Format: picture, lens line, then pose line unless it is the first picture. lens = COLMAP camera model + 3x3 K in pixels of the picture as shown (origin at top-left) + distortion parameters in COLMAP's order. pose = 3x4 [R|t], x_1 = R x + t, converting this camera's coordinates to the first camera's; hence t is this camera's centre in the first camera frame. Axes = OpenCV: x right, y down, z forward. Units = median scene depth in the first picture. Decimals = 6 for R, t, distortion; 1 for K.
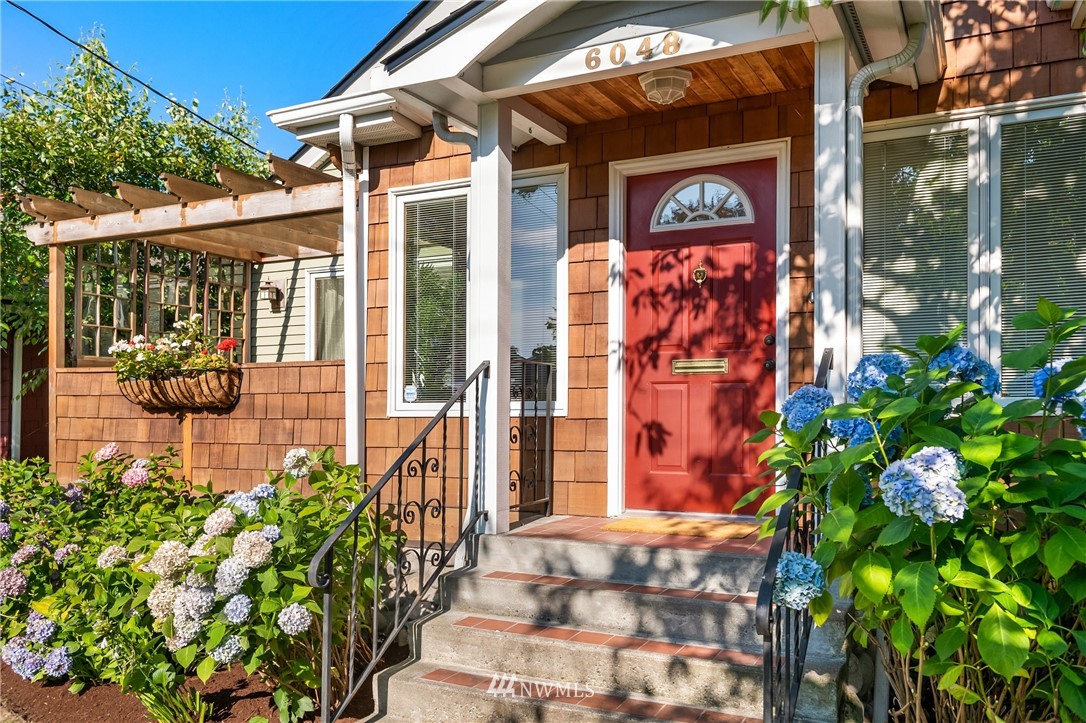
lens RADIAL K [[927.5, 0, 470.0], [0, 927.5, 396.0], [0, 0, 1]] dist [0.014609, 0.000149]
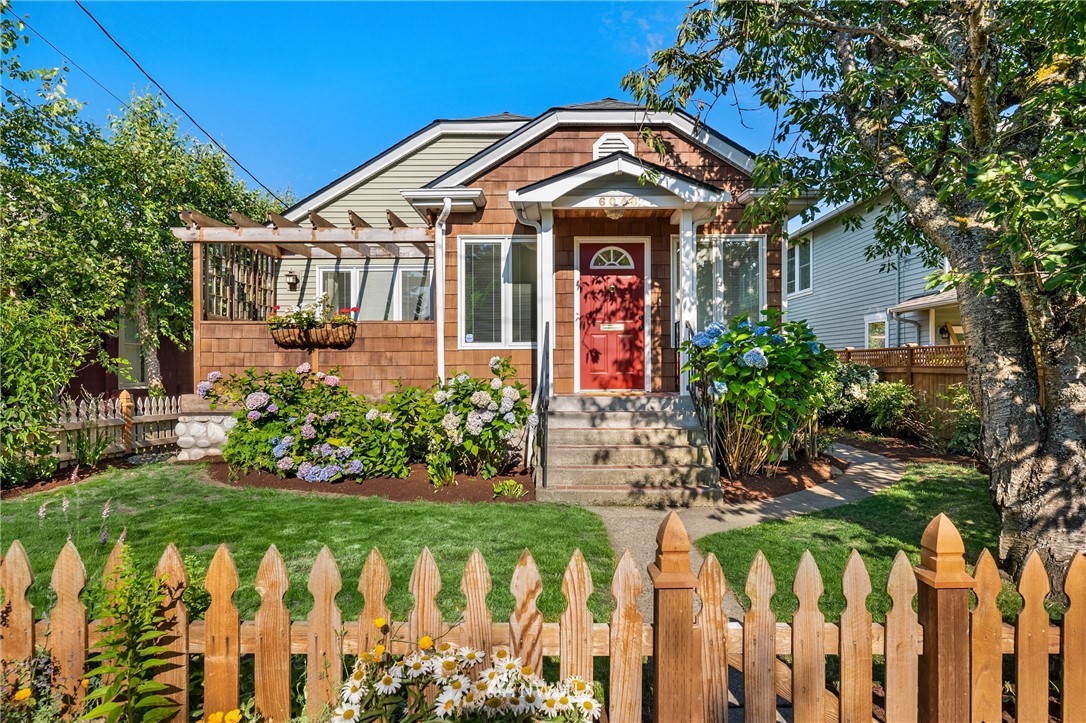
lens RADIAL K [[588.0, 0, 612.2], [0, 588.0, 370.1], [0, 0, 1]] dist [-0.006308, -0.005135]
pose [[0.868160, -0.009552, 0.496192, -0.428469], [-0.003353, 0.999679, 0.025110, 0.033826], [-0.496273, -0.023464, 0.867850, -0.265800]]
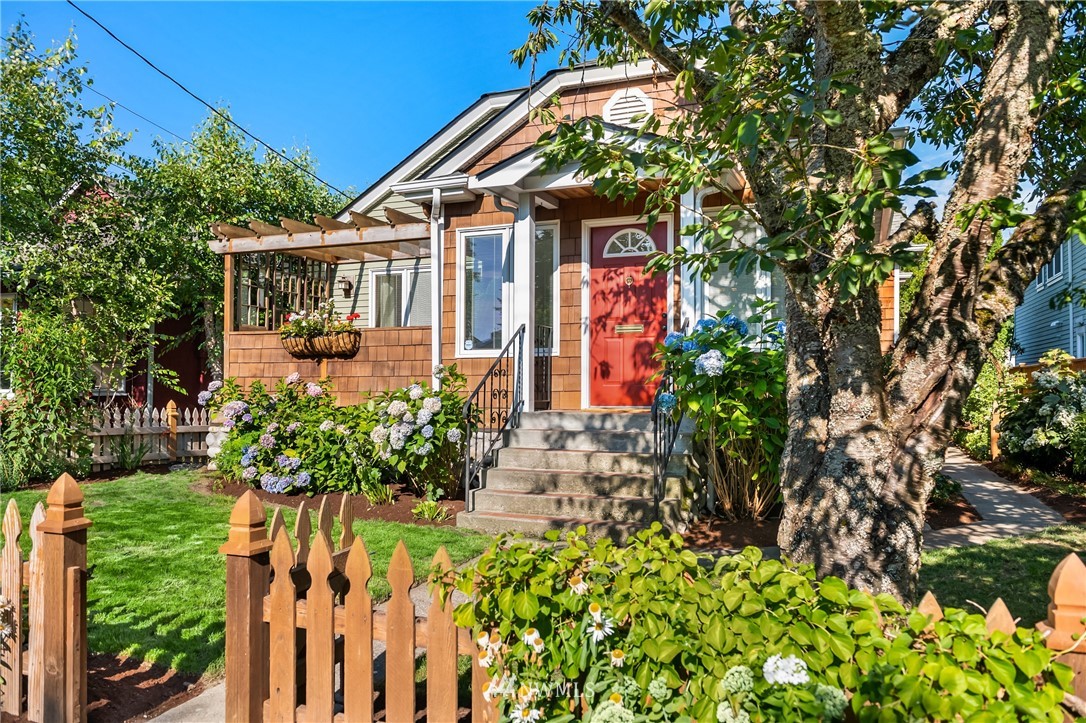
lens RADIAL K [[778.0, 0, 540.4], [0, 778.0, 369.0], [0, 0, 1]] dist [-0.008537, -0.001925]
pose [[0.991407, 0.000015, 0.130817, -0.122184], [0.000051, 1.000000, -0.000501, 0.043695], [-0.130817, 0.000503, 0.991406, -0.481903]]
